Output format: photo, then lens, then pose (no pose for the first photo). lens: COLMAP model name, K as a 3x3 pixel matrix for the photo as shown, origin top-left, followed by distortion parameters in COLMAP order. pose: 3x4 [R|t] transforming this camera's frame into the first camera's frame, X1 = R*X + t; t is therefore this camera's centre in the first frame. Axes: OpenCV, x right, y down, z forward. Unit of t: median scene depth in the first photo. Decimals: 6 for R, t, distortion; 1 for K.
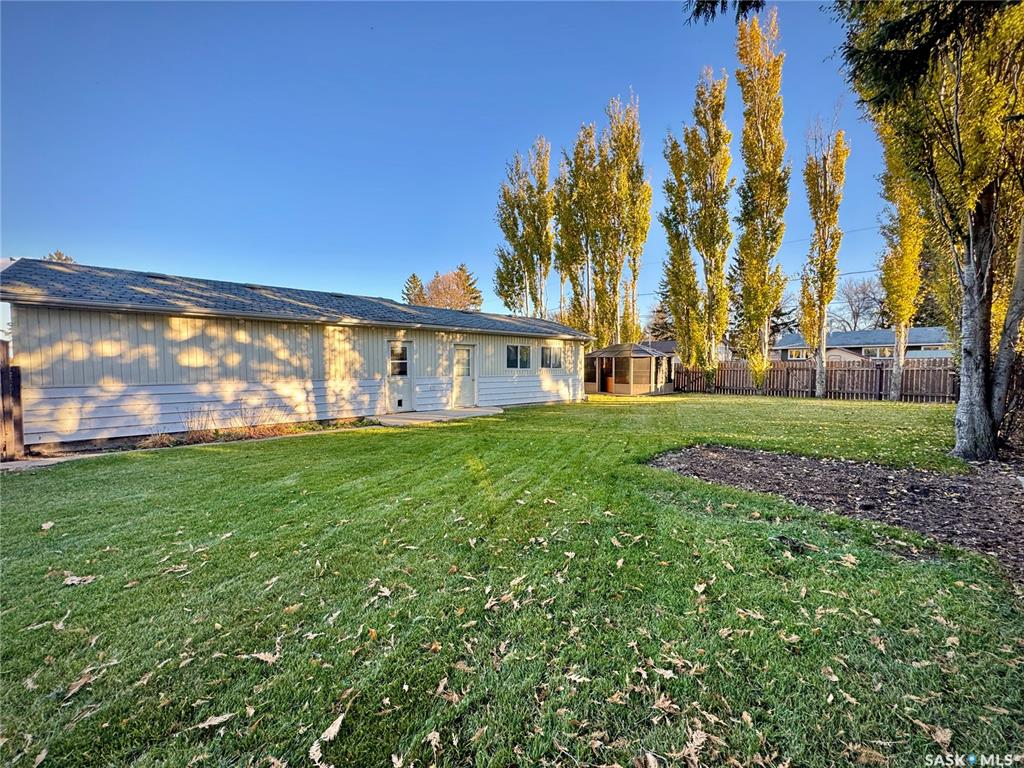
lens RADIAL K [[411.3, 0, 511.9], [0, 411.3, 378.7], [0, 0, 1]] dist [-0.002526, -0.000501]
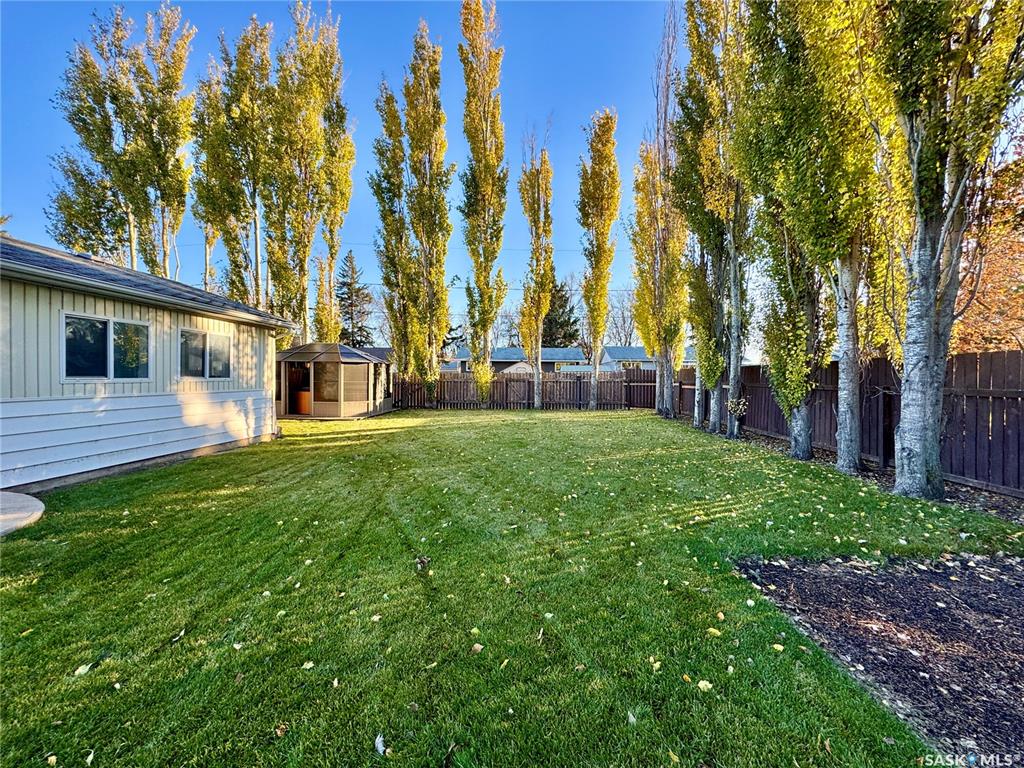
lens RADIAL K [[411.3, 0, 511.9], [0, 411.3, 378.7], [0, 0, 1]] dist [-0.002526, -0.000501]
pose [[0.704448, 0.005389, 0.709735, 0.004161], [0.012103, 0.999735, -0.019604, -0.006856], [-0.709653, 0.022400, 0.704196, 0.266682]]
